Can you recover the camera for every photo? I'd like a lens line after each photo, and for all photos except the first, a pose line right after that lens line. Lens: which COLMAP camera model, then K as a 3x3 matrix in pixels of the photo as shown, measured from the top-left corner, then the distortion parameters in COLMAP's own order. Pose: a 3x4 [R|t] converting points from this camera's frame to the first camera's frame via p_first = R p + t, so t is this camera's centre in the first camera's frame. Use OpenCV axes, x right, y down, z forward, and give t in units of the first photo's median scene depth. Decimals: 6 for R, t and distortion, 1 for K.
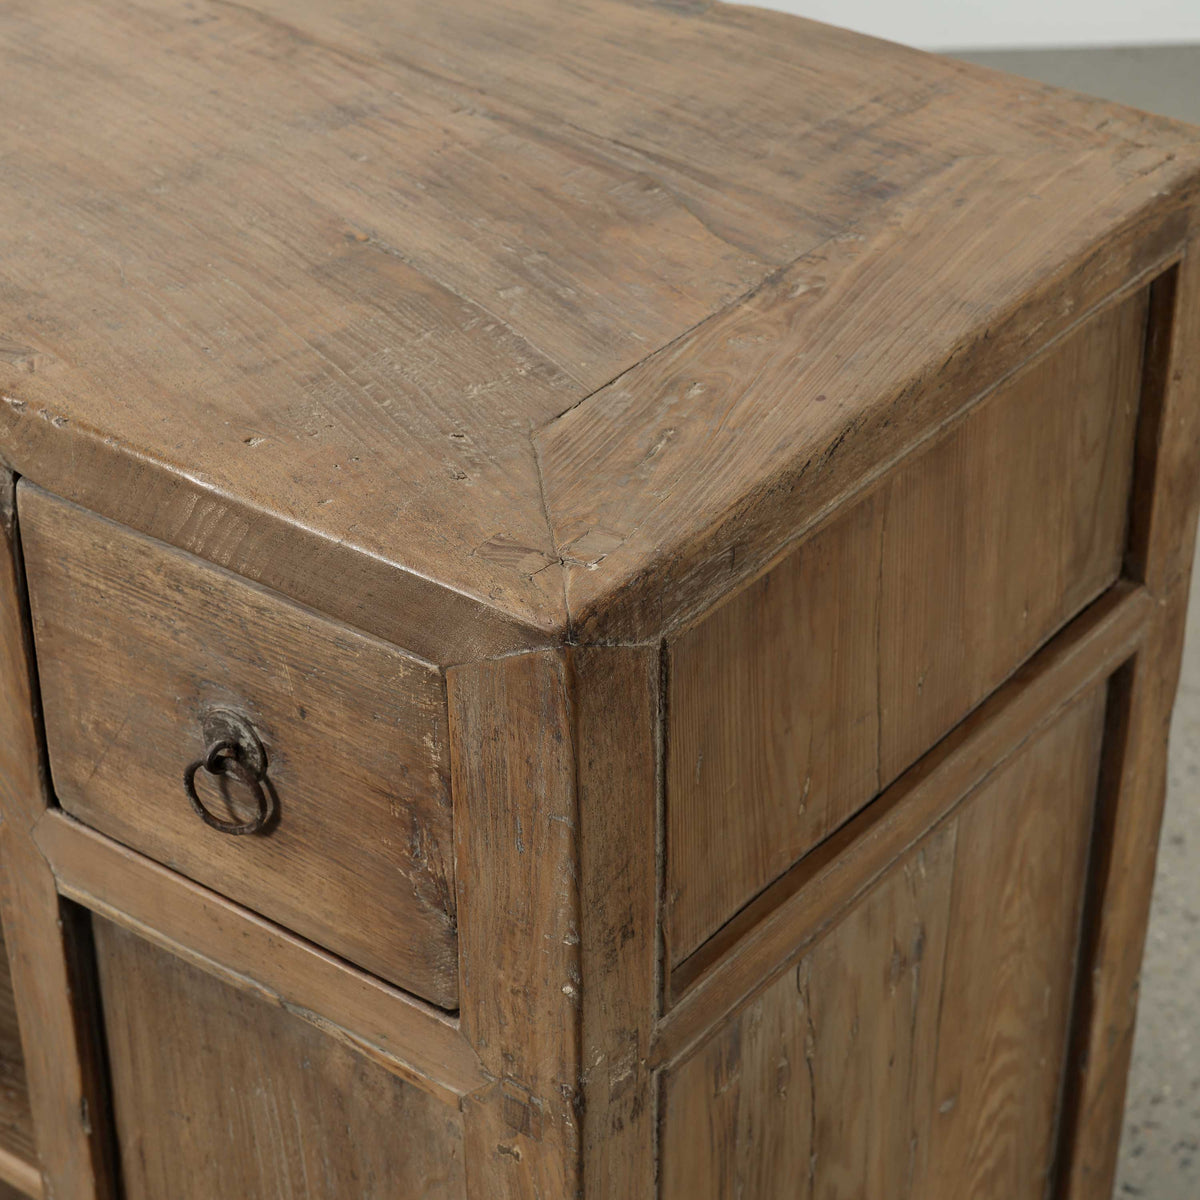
lens RADIAL K [[3095.7, 0, 601.9], [0, 3095.7, 603.5], [0, 0, 1]] dist [-0.079094, 0.000000]
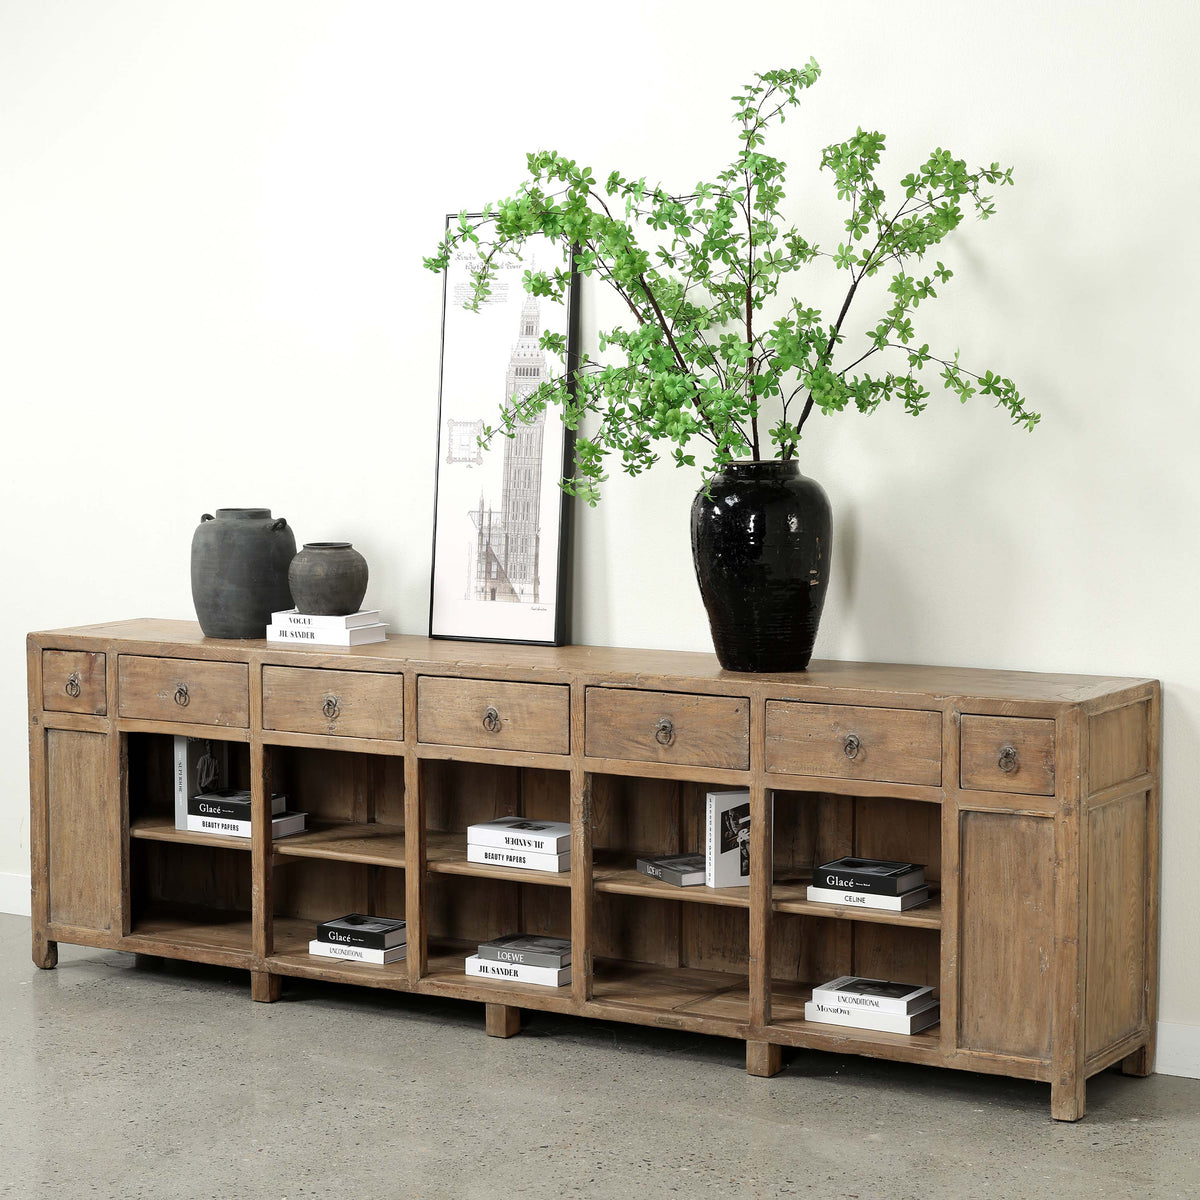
lens RADIAL K [[3095.7, 0, 591.0], [0, 3095.7, 594.5], [0, 0, 1]] dist [-0.079094, 0.000000]
pose [[0.996866, -0.005591, 0.078914, -1.344344], [0.042722, 0.877592, -0.477501, 2.491437], [-0.066585, 0.479376, 0.875080, -4.072277]]
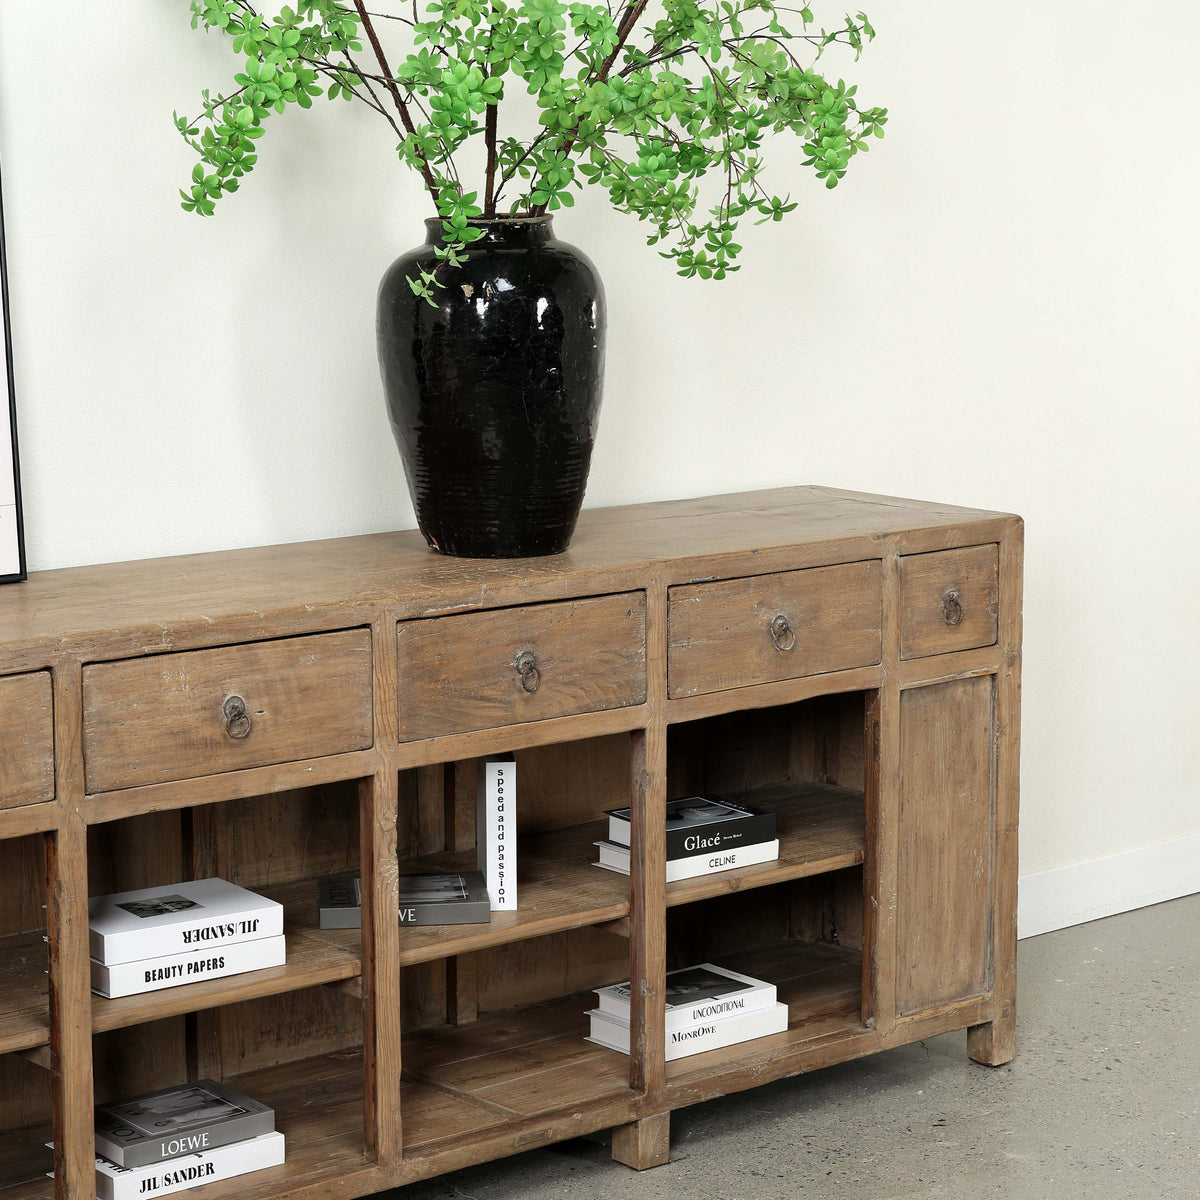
lens RADIAL K [[3095.7, 0, 663.9], [0, 3095.7, 543.4], [0, 0, 1]] dist [-0.079094, 0.000000]
pose [[0.181674, -0.133052, 0.974316, -4.266804], [0.535821, 0.844192, 0.015372, -0.290823], [-0.824555, 0.519267, 0.224660, 0.373221]]
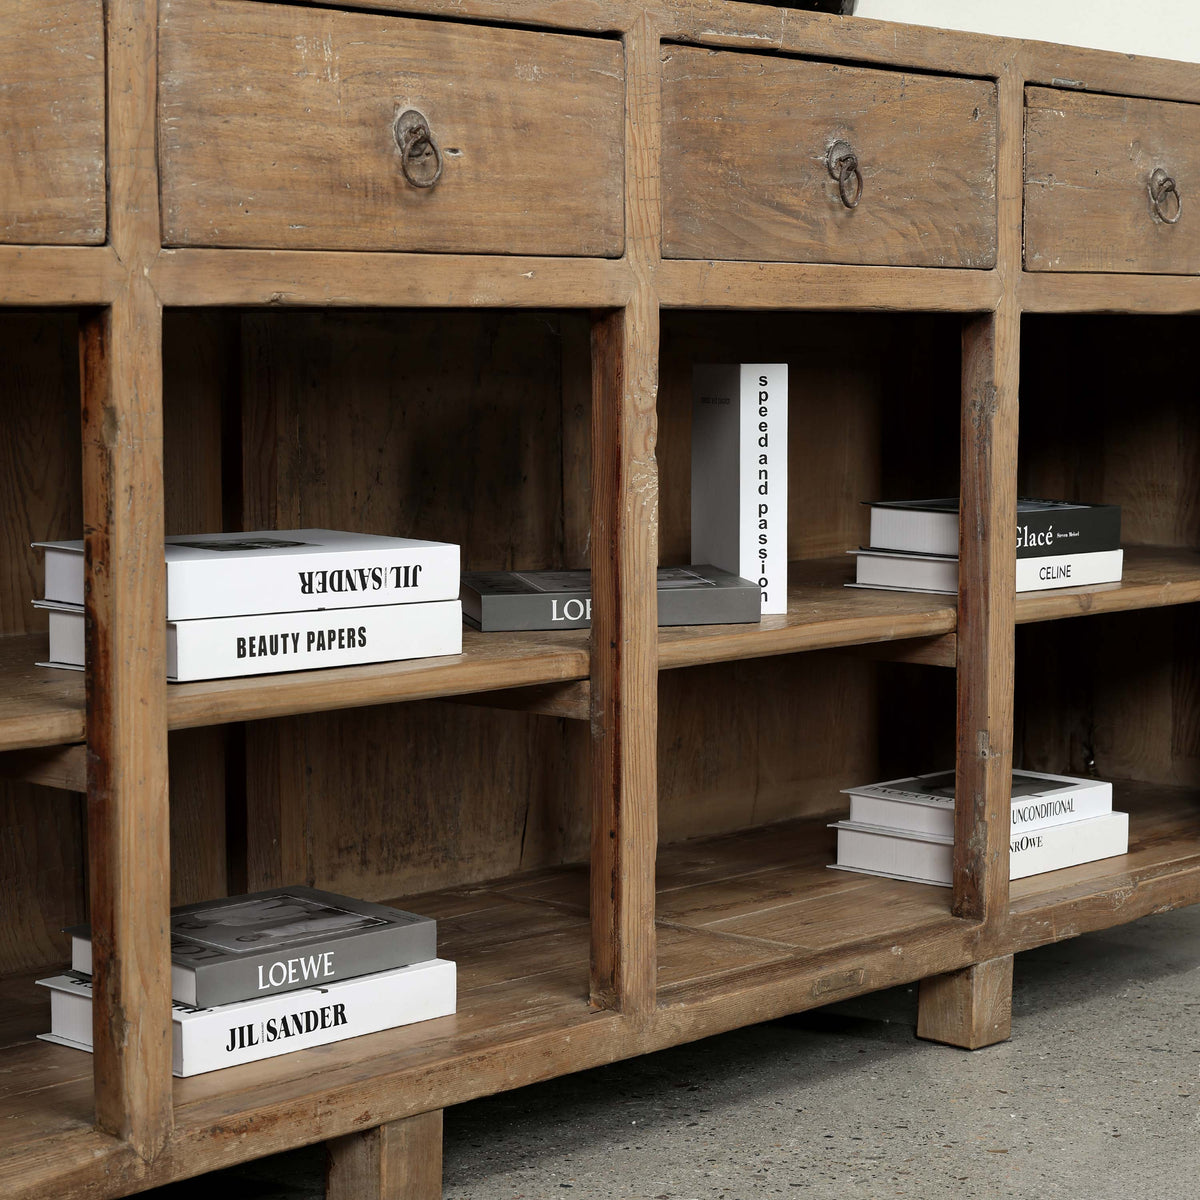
lens RADIAL K [[2895.3, 0, 594.4], [0, 2895.3, 664.0], [0, 0, 1]] dist [-0.091703, 0.000000]
pose [[0.088756, -0.113244, 0.989595, -2.785551], [0.544039, 0.837739, 0.047072, -0.094350], [-0.834352, 0.534200, 0.135964, 1.471280]]
